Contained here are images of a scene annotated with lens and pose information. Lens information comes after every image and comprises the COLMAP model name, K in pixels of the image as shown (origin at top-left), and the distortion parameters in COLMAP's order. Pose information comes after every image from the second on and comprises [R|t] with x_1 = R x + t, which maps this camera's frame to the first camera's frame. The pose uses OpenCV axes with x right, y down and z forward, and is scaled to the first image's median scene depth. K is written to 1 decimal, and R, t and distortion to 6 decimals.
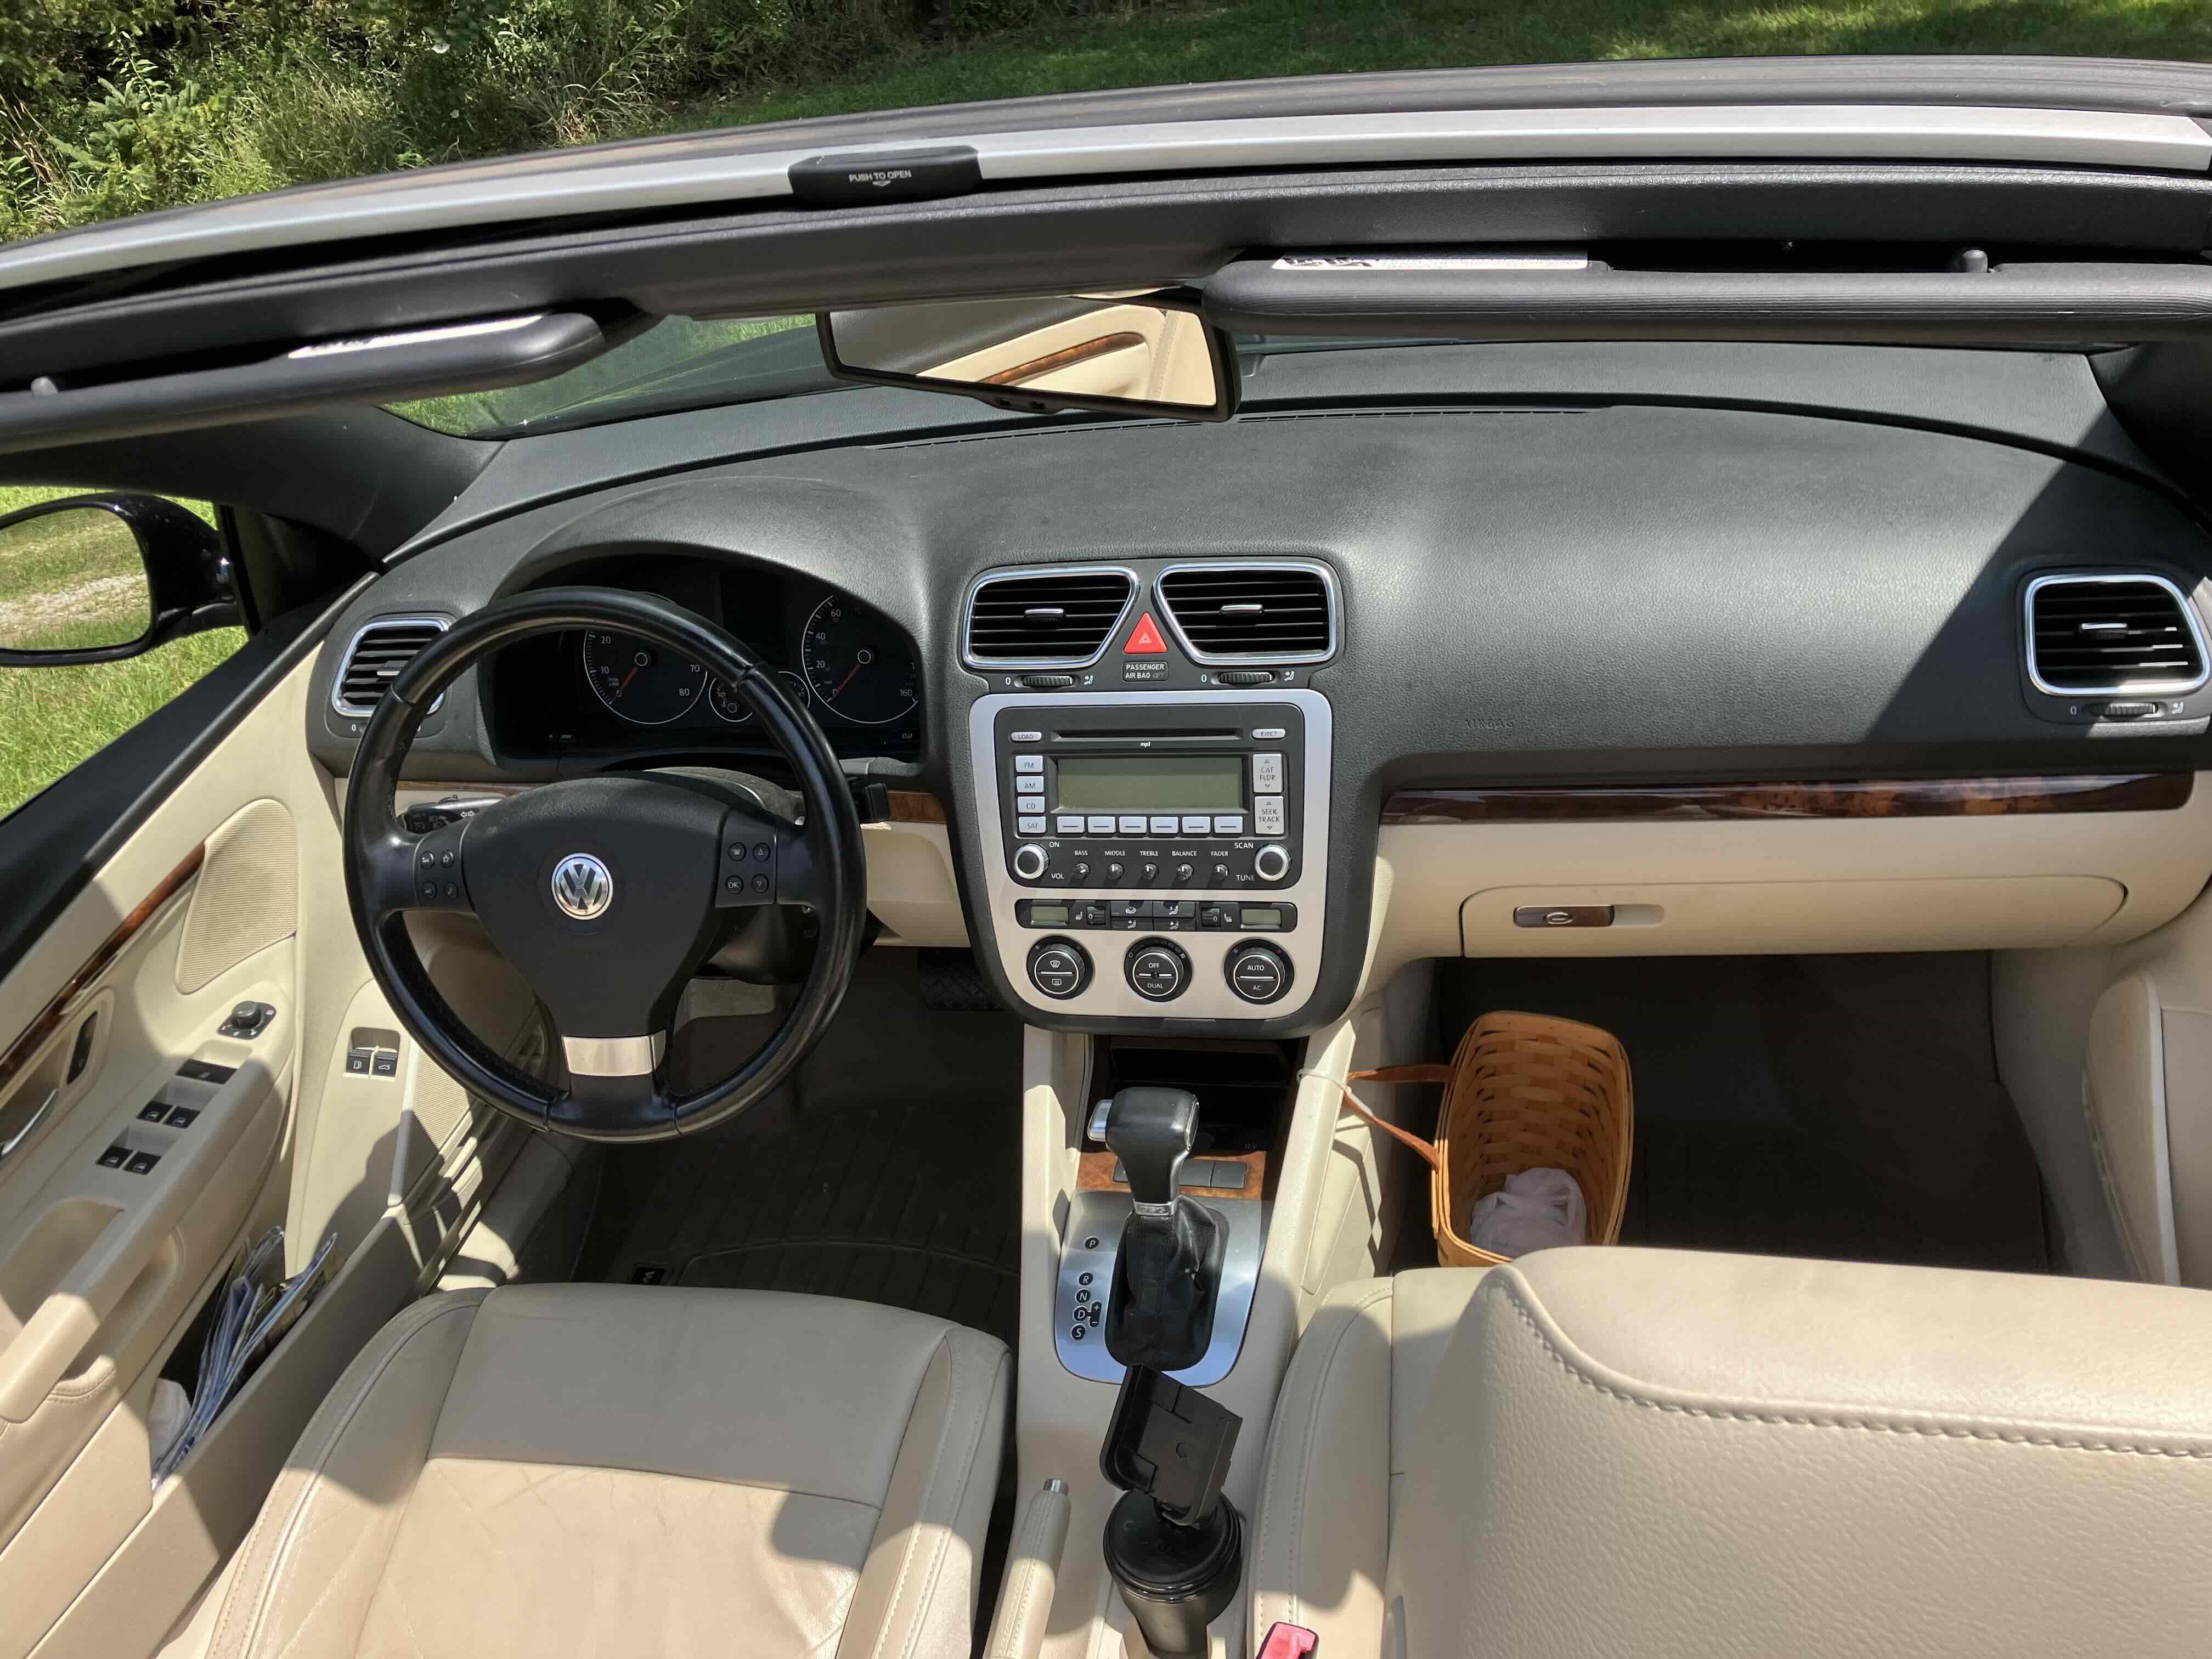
lens RADIAL K [[1751.2, 0, 1106.0], [0, 1751.2, 829.5], [0, 0, 1]] dist [0.048308, -0.082972]
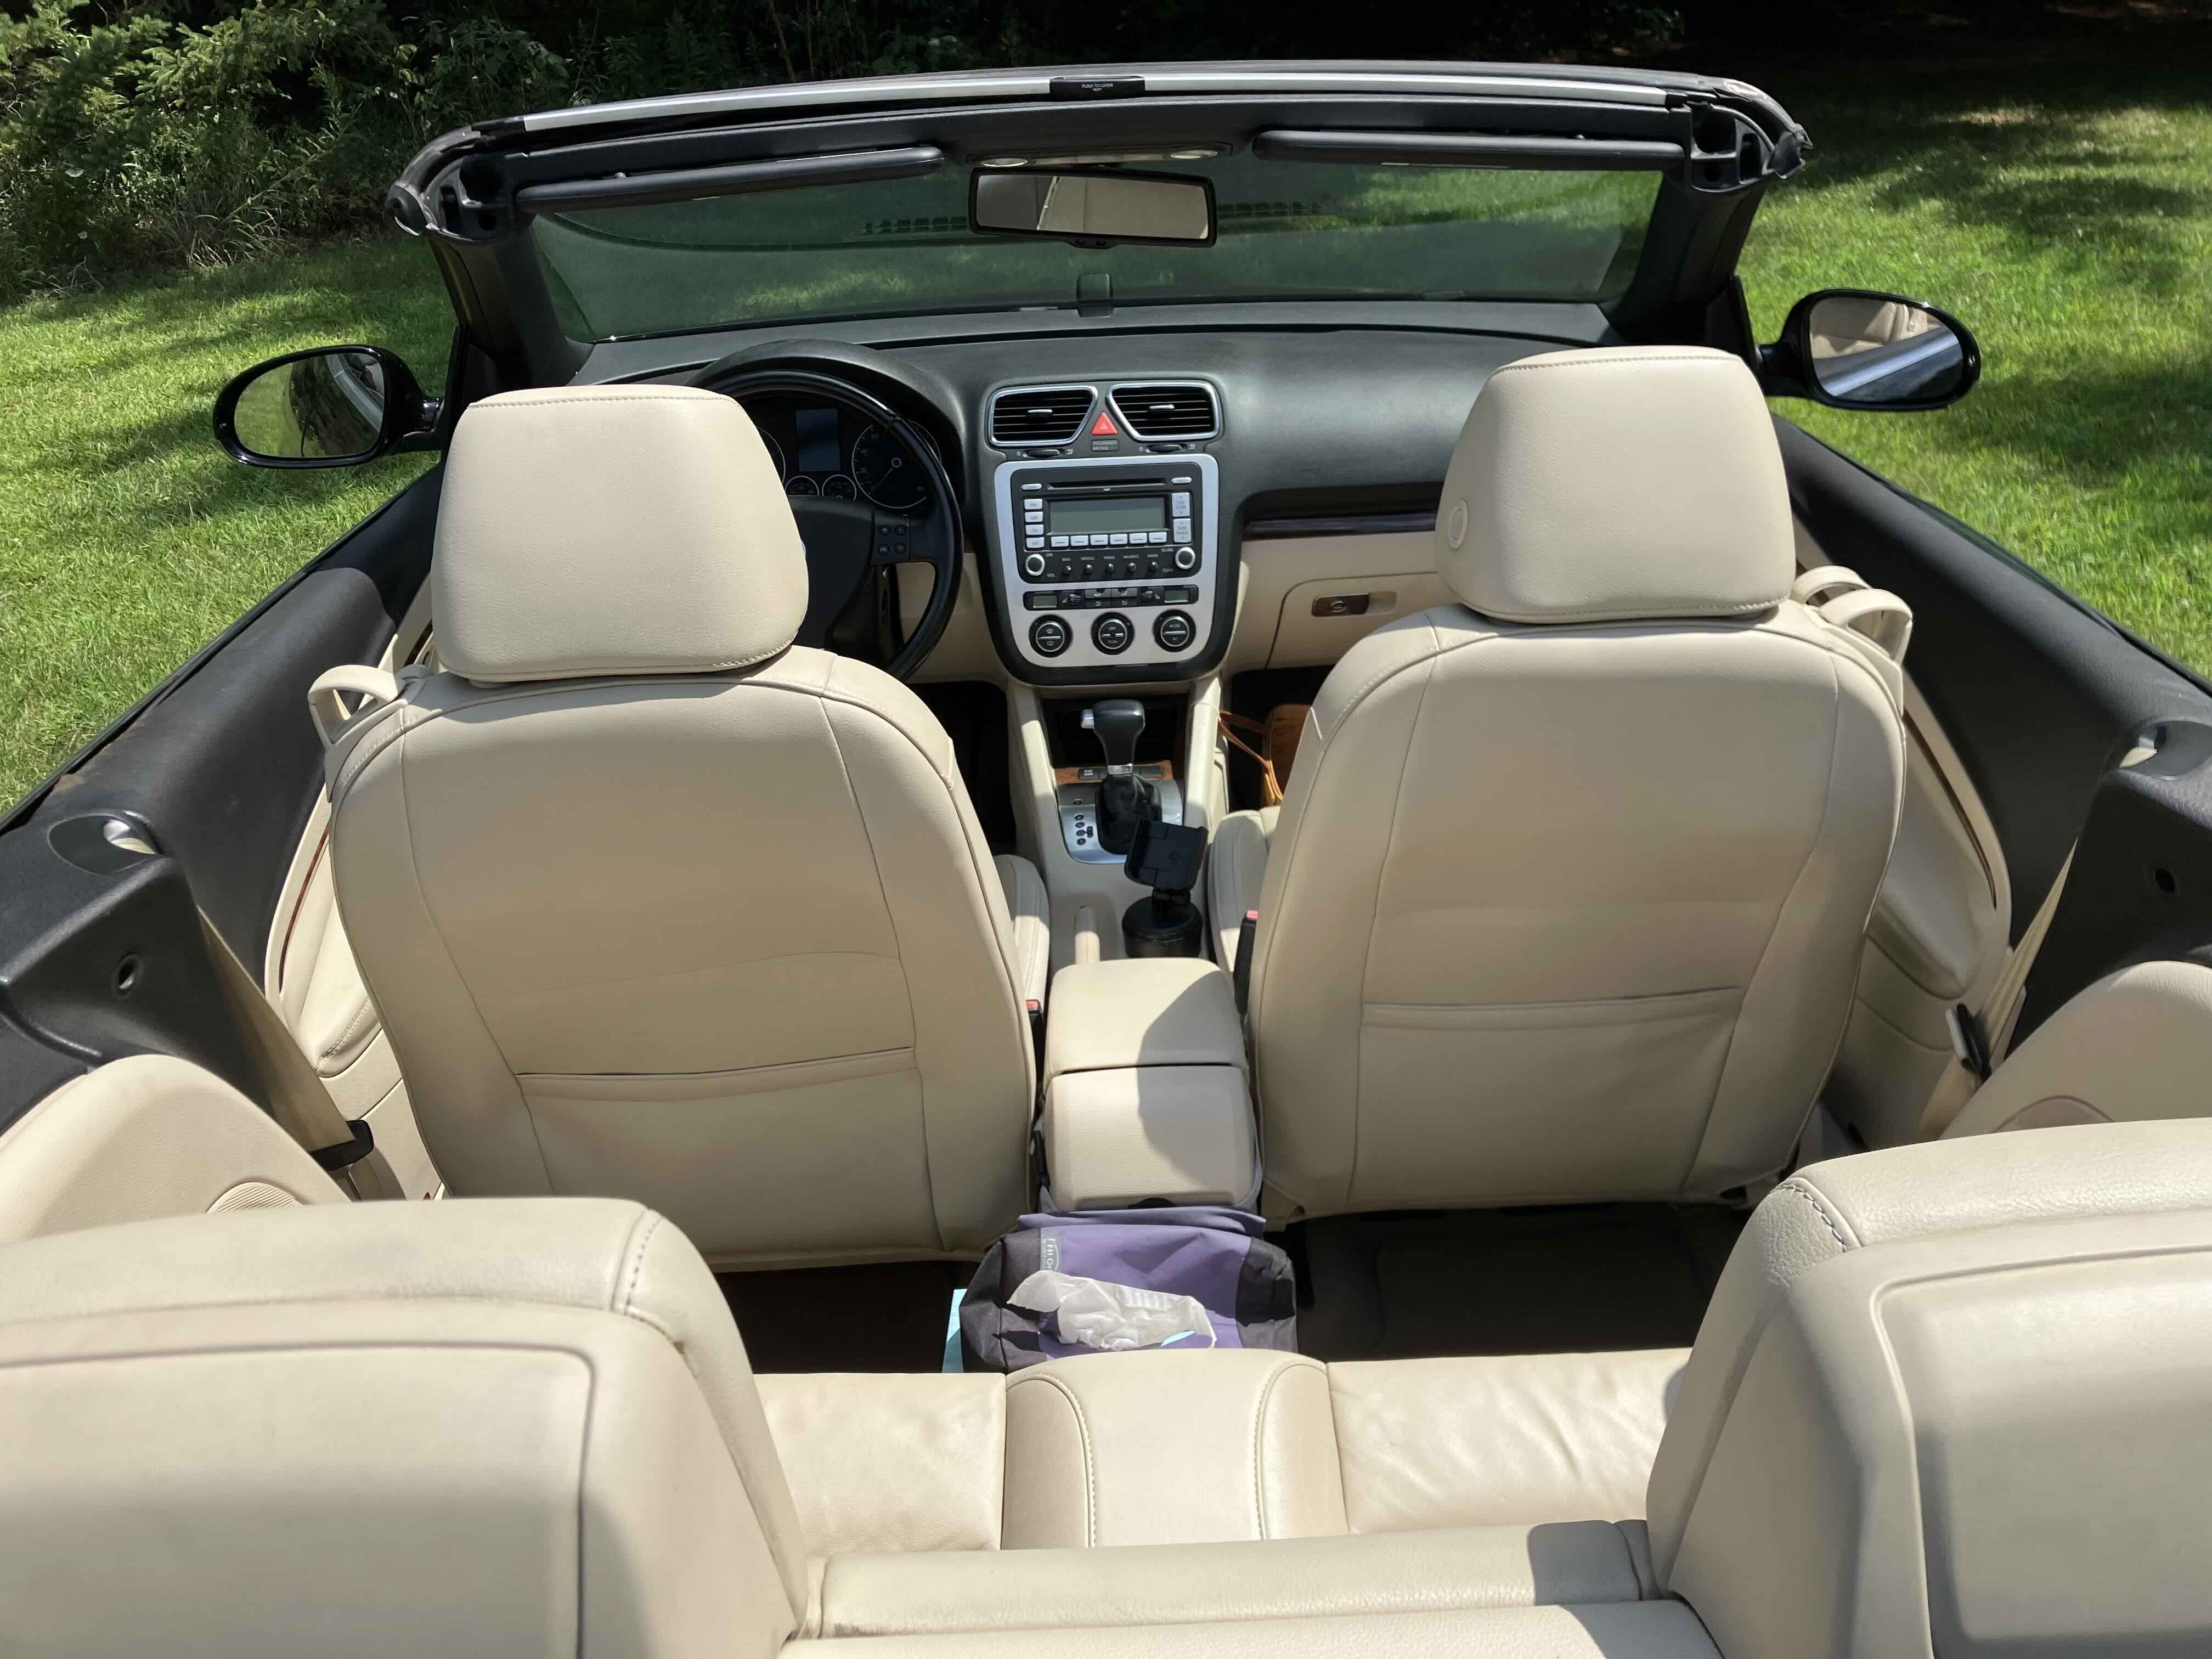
lens RADIAL K [[1751.2, 0, 1106.0], [0, 1751.2, 829.5], [0, 0, 1]] dist [0.048308, -0.082972]
pose [[0.965944, -0.020019, 0.257976, -0.406426], [0.048598, 0.993296, -0.104886, 0.438235], [-0.254147, 0.113851, 0.960441, -0.550401]]
